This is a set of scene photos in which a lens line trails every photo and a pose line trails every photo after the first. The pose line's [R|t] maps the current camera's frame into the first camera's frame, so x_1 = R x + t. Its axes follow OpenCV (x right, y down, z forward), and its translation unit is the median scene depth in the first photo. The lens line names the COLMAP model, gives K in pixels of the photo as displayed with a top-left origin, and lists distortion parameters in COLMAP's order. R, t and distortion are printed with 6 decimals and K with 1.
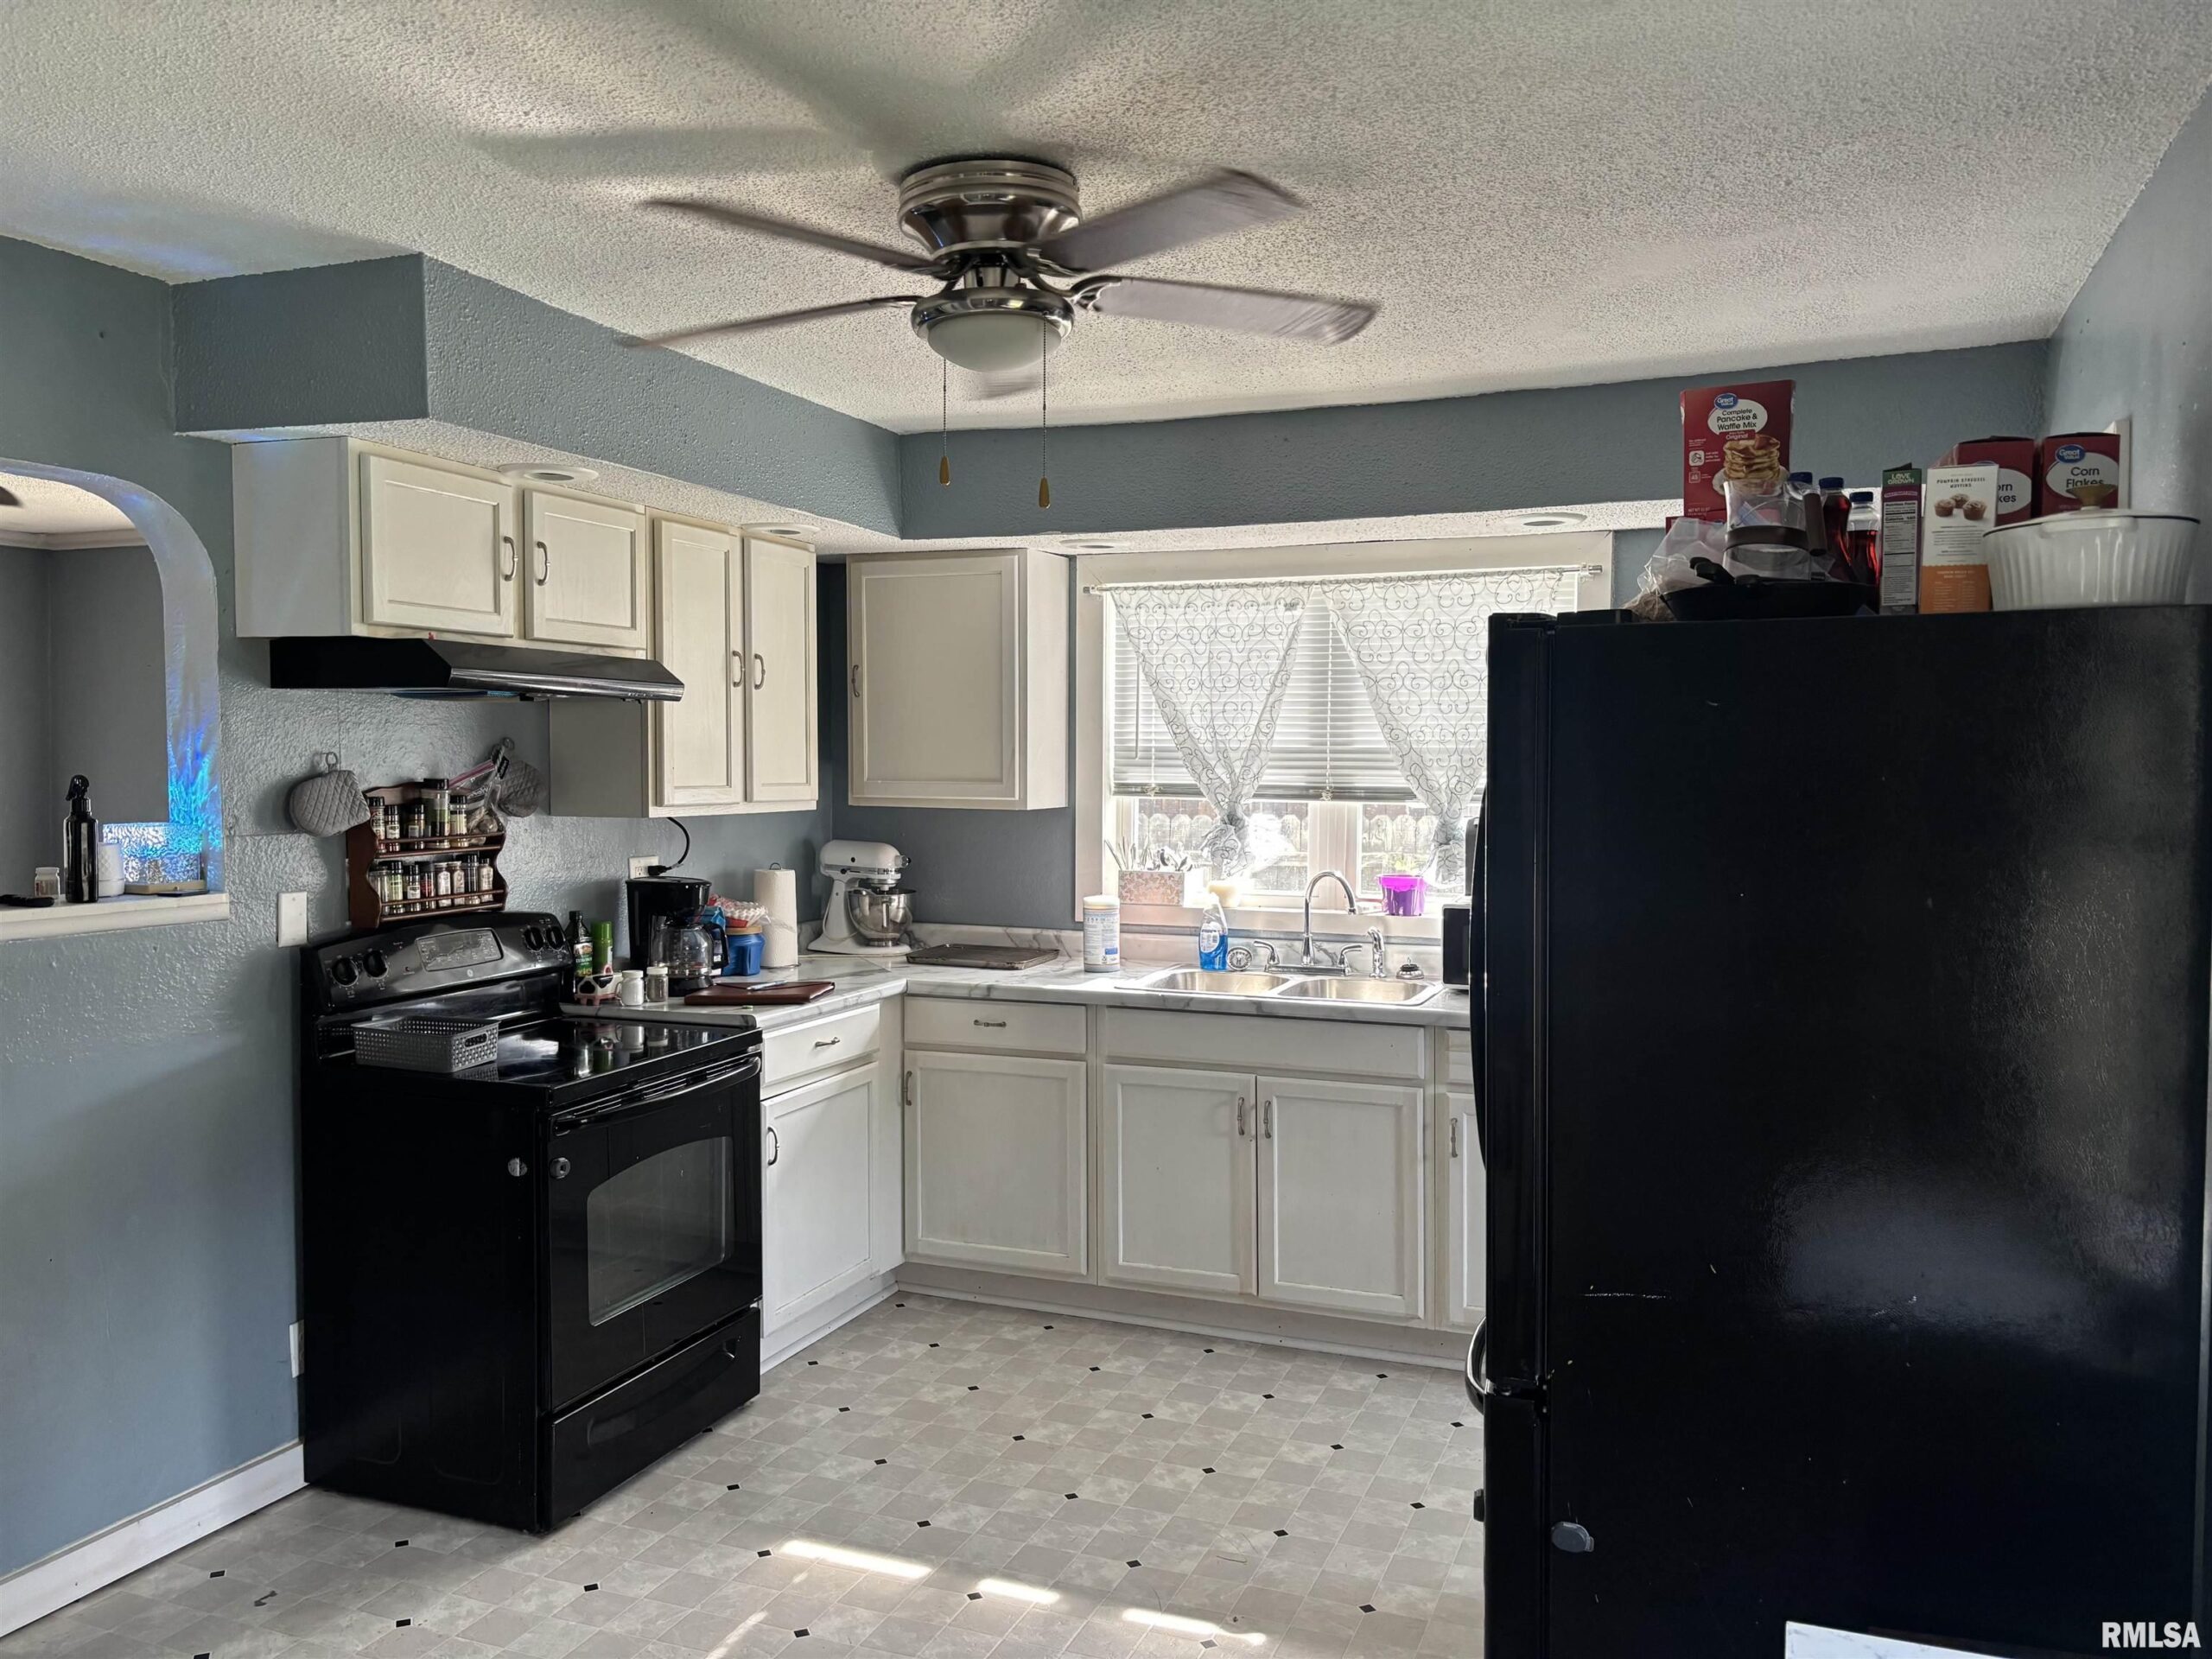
lens RADIAL K [[1652.6, 0, 1106.0], [0, 1652.6, 829.5], [0, 0, 1]] dist [0.124438, -0.166516]
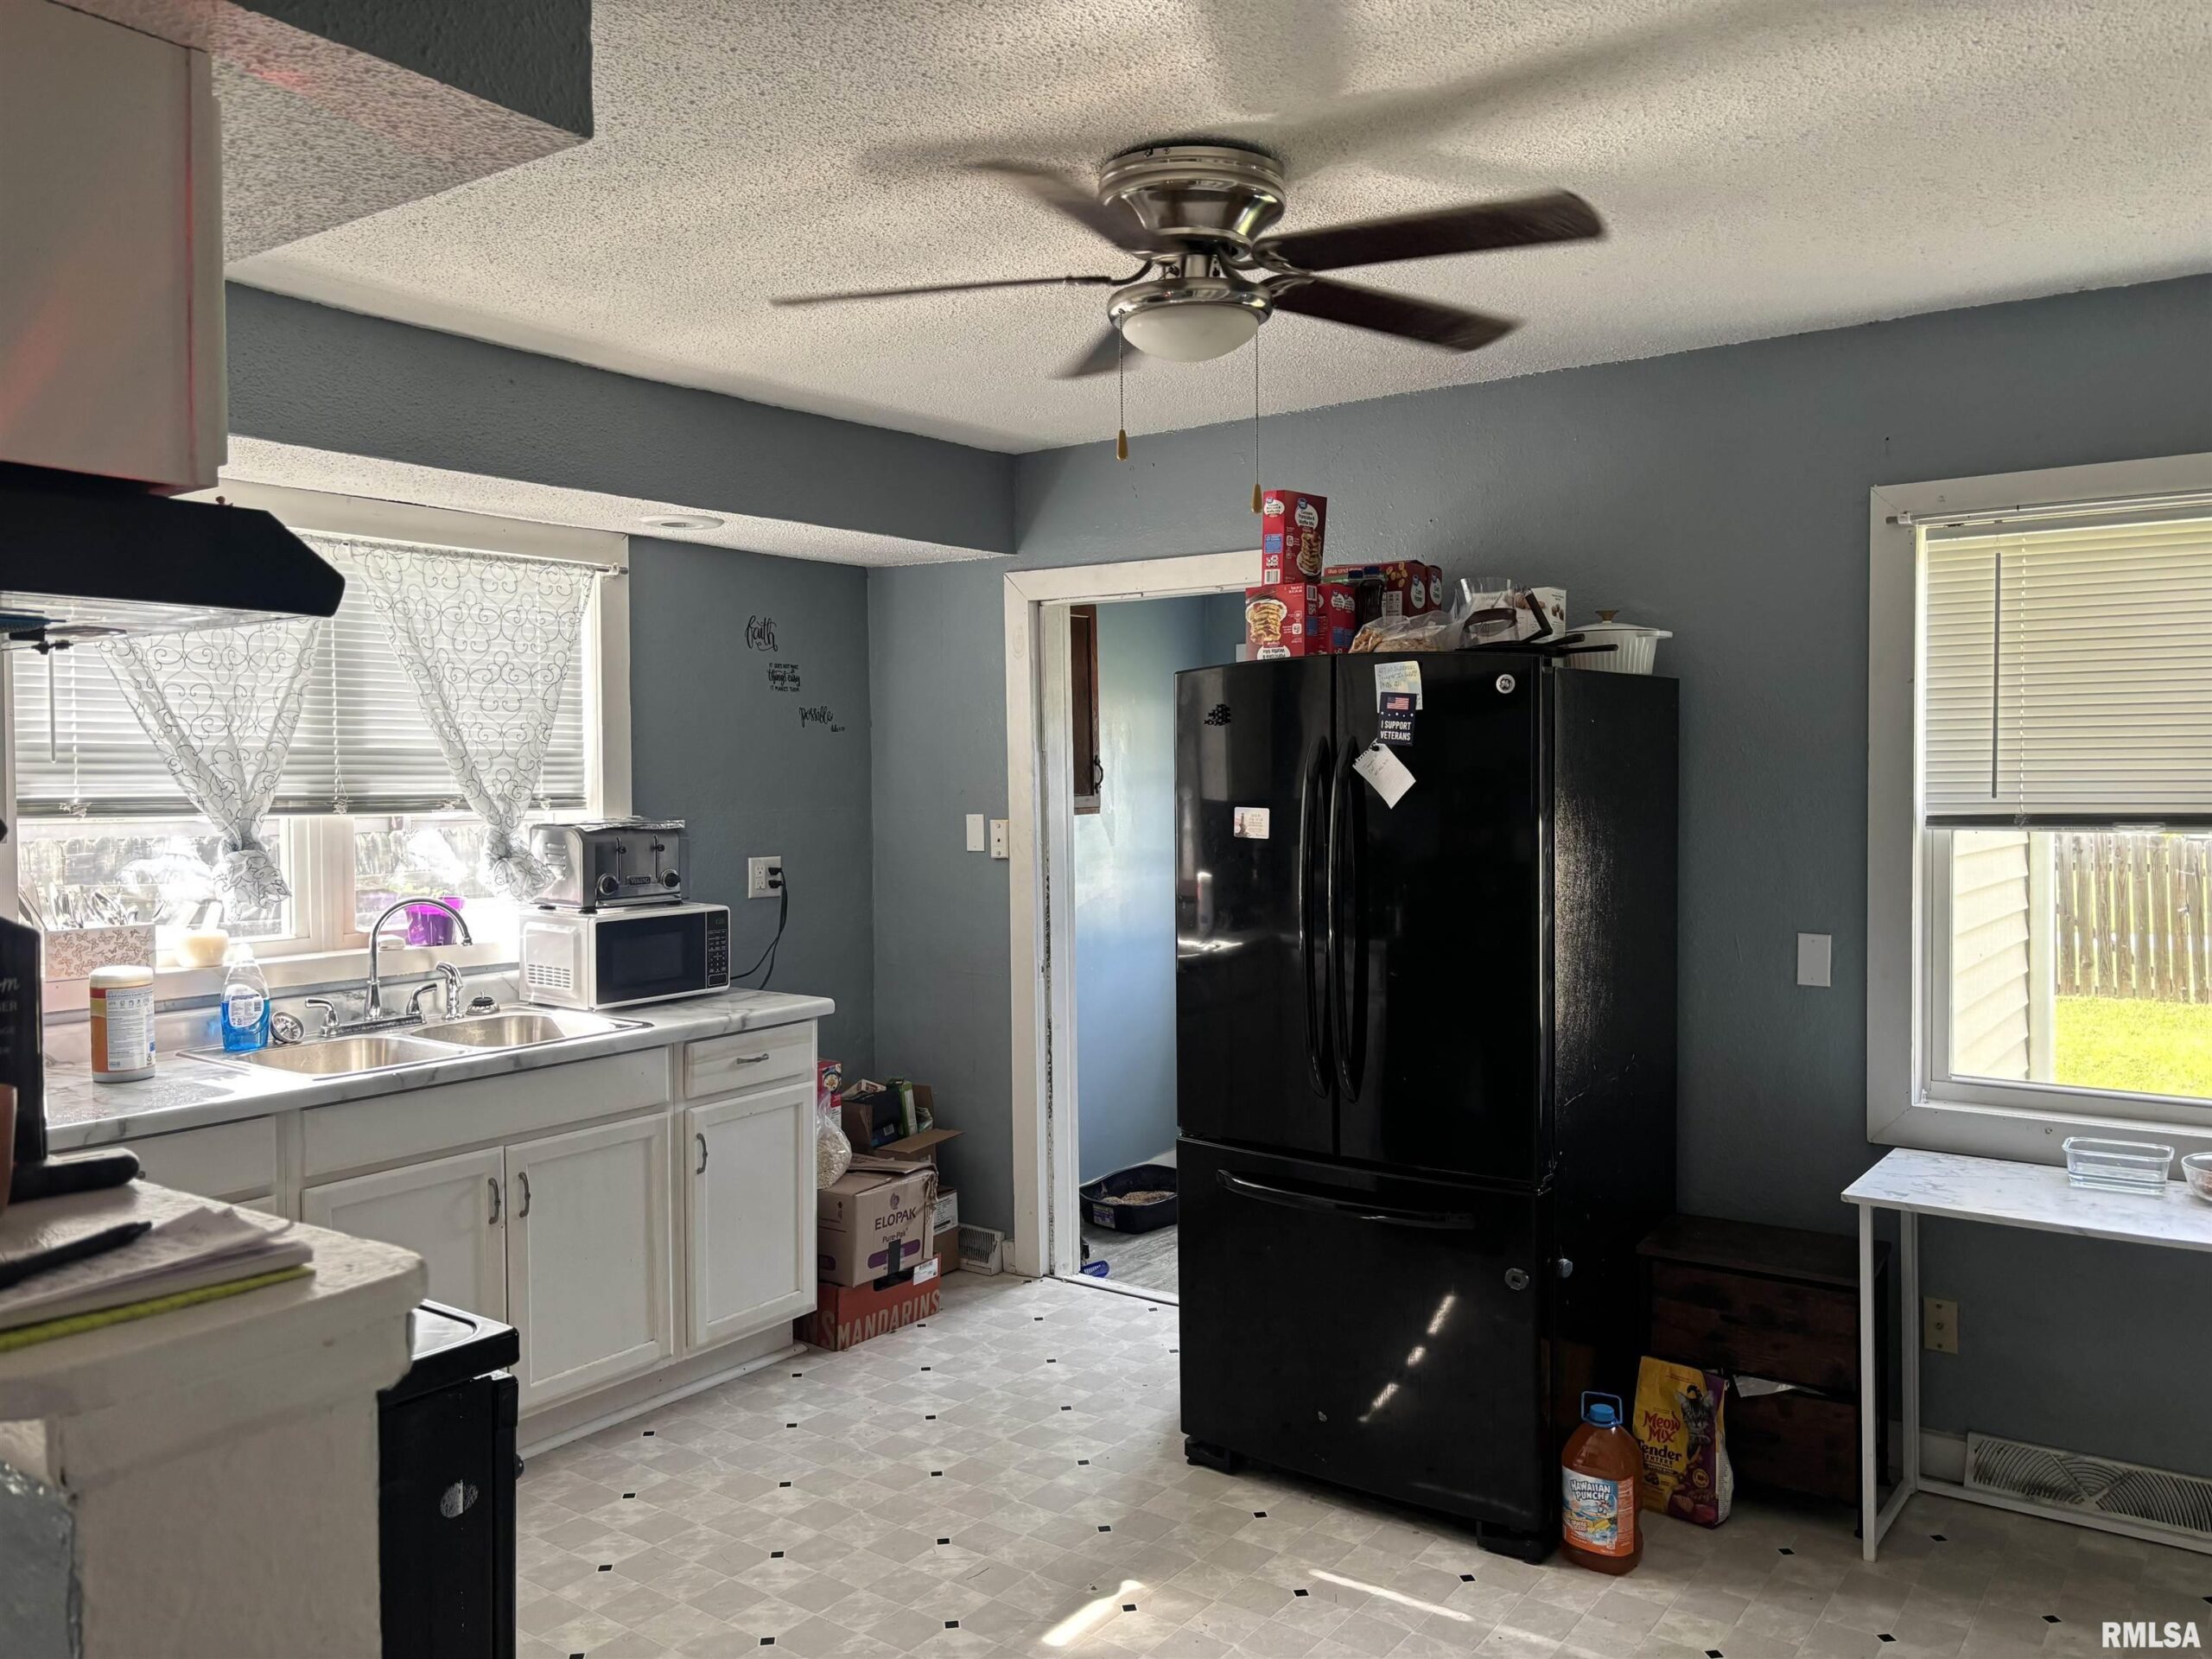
lens RADIAL K [[1675.8, 0, 1103.2], [0, 1675.8, 813.5], [0, 0, 1]] dist [0.043399, 0.001102]
pose [[0.268585, -0.031575, 0.962738, -0.586703], [0.045694, 0.998755, 0.020008, -0.018194], [-0.962172, 0.038617, 0.269693, 0.449246]]
